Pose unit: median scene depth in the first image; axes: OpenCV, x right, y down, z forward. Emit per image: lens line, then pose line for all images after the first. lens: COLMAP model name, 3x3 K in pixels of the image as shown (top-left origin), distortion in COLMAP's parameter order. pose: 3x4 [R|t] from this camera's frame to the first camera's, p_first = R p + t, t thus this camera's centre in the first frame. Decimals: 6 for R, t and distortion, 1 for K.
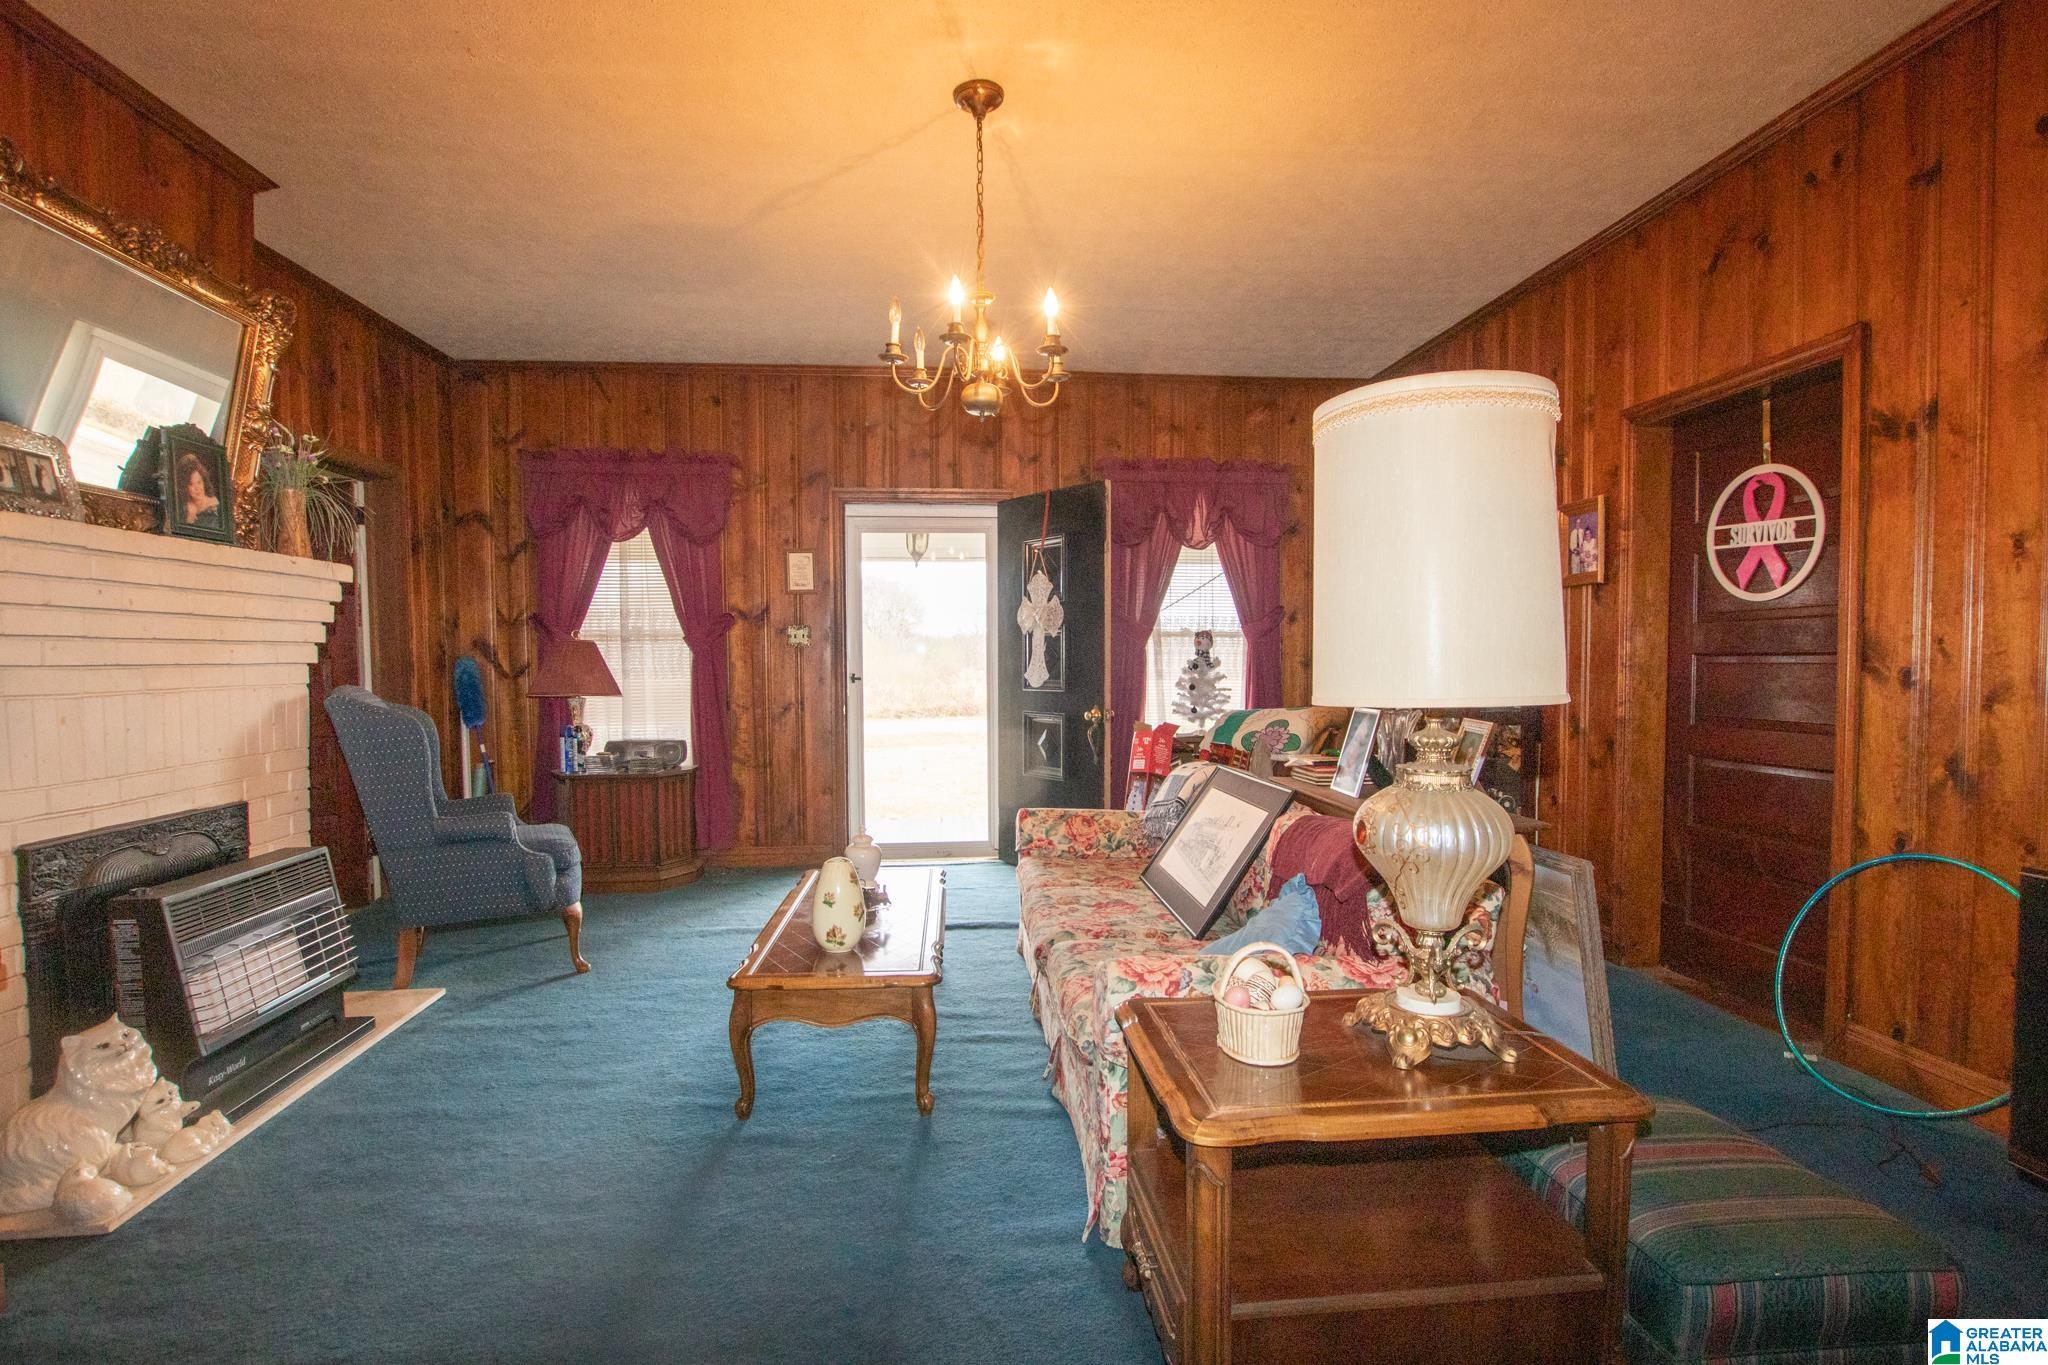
lens RADIAL K [[974.2, 0, 1017.0], [0, 974.2, 703.9], [0, 0, 1]] dist [-0.035693, 0.005868]
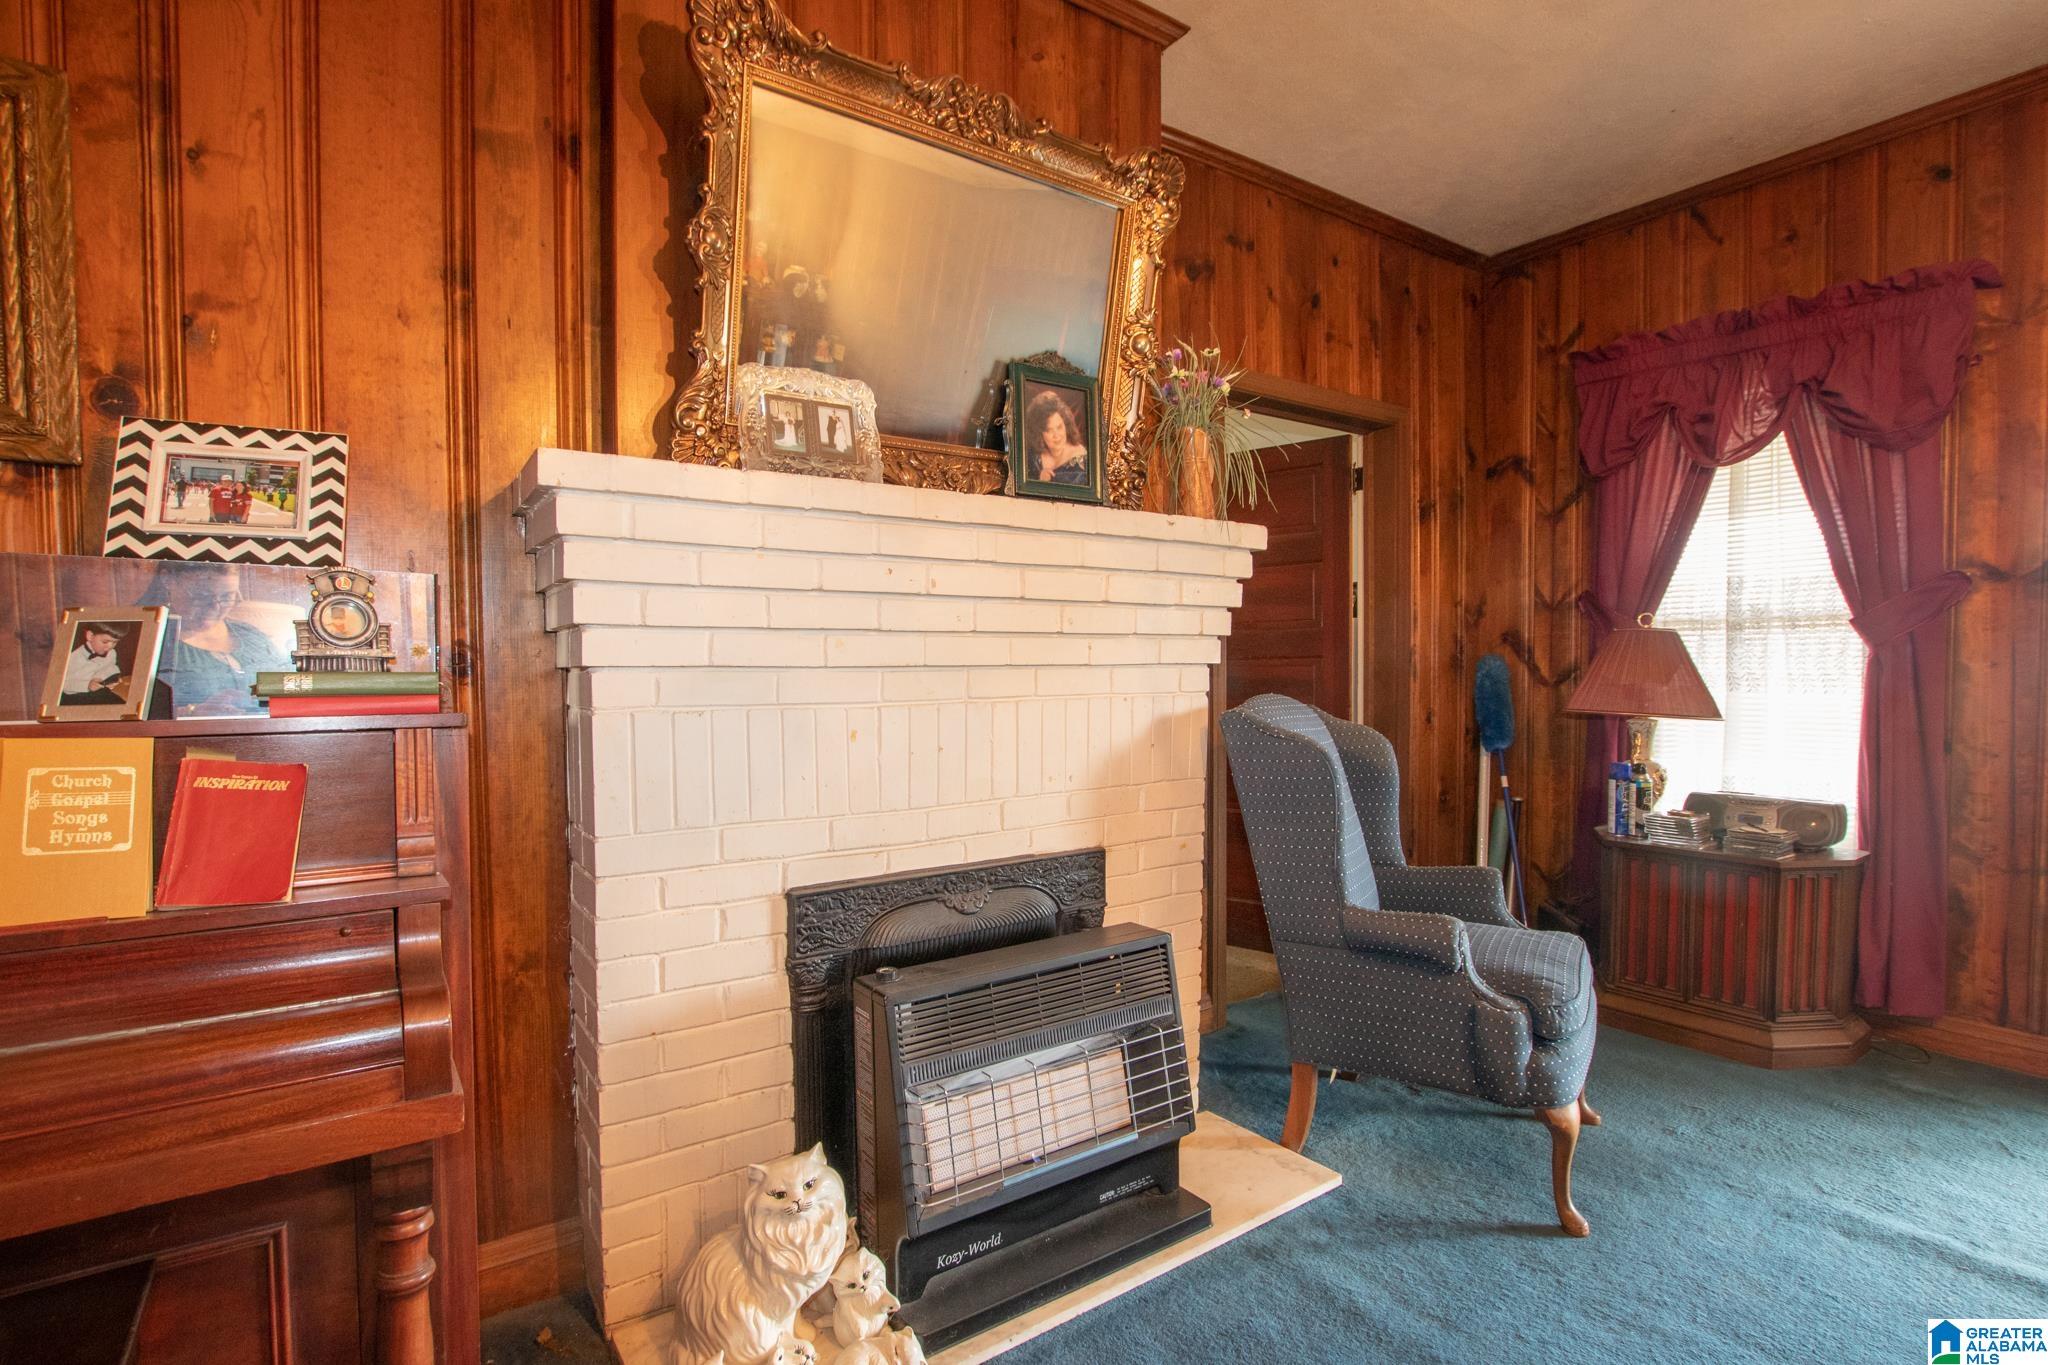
lens RADIAL K [[974.2, 0, 1017.0], [0, 974.2, 703.9], [0, 0, 1]] dist [-0.035693, 0.005868]
pose [[0.488140, 0.037841, -0.871944, -0.120254], [-0.037665, 0.999042, 0.022271, -0.017239], [0.871952, 0.021970, 0.489098, 0.380244]]
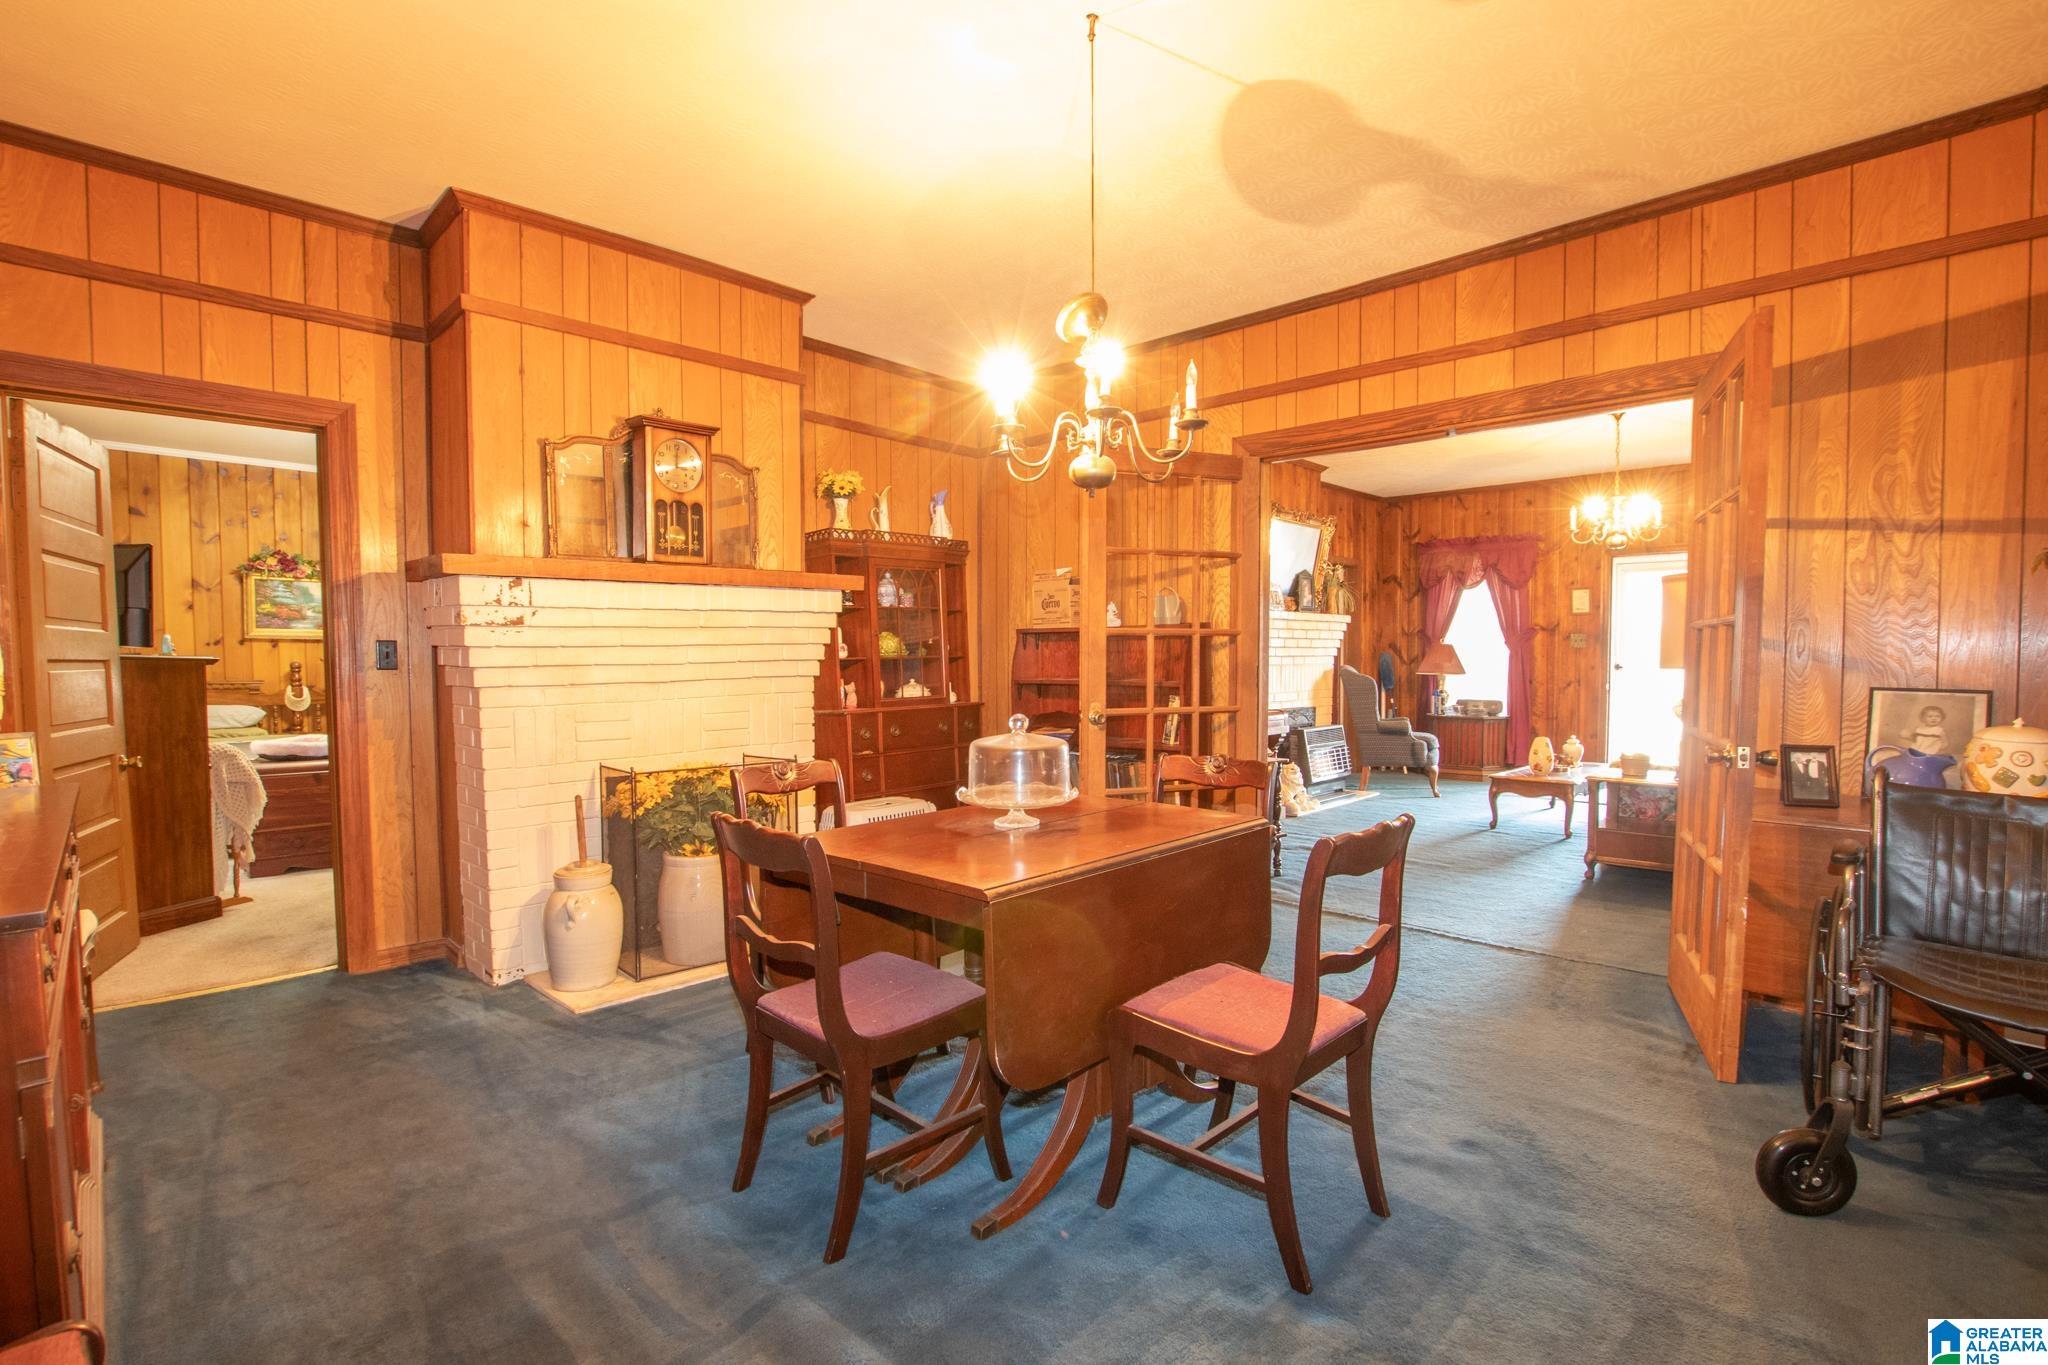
lens RADIAL K [[974.2, 0, 1017.0], [0, 974.2, 703.9], [0, 0, 1]] dist [-0.035693, 0.005868]
pose [[0.658913, 0.039865, -0.751162, 0.467189], [-0.034814, 0.999141, 0.022487, 0.041397], [0.751413, 0.011333, 0.659735, -0.967685]]
